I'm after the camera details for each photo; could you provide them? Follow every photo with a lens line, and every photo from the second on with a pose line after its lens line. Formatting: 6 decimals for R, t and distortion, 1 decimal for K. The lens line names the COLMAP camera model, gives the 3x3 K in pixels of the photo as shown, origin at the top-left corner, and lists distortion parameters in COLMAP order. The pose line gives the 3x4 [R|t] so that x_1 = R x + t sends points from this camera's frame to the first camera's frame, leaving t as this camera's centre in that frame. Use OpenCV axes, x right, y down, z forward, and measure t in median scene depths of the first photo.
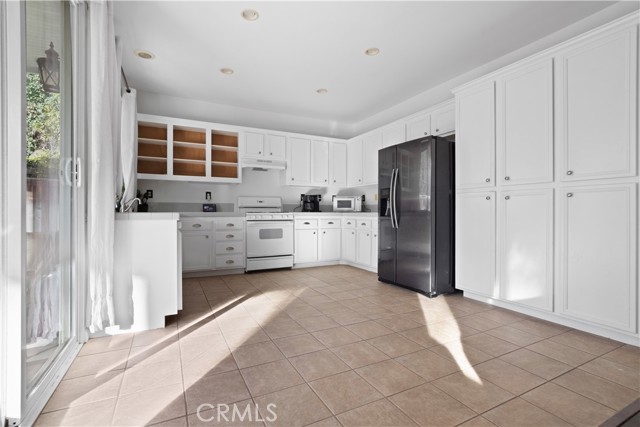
lens RADIAL K [[301.9, 0, 318.5], [0, 301.9, 211.8], [0, 0, 1]] dist [-0.007826, -0.000250]
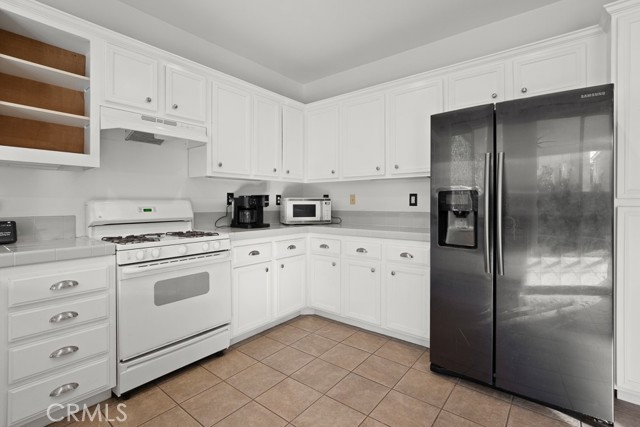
lens RADIAL K [[301.9, 0, 319.3], [0, 301.9, 204.3], [0, 0, 1]] dist [-0.007826, -0.000250]
pose [[0.912274, -0.002065, 0.409576, -0.150214], [0.001611, 0.999998, 0.001453, -0.045363], [-0.409578, -0.000666, 0.912275, 0.509627]]
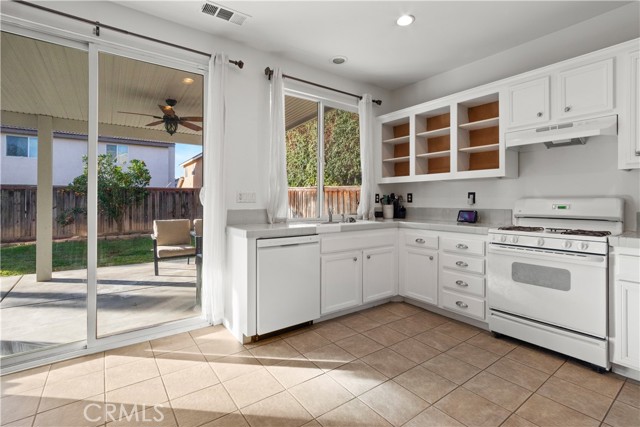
lens RADIAL K [[301.9, 0, 320.1], [0, 301.9, 199.4], [0, 0, 1]] dist [-0.007826, -0.000250]
pose [[0.157760, -0.003968, -0.987469, 0.259827], [-0.001680, 0.999989, -0.004287, -0.046699], [0.987476, 0.002335, 0.157752, 0.552917]]
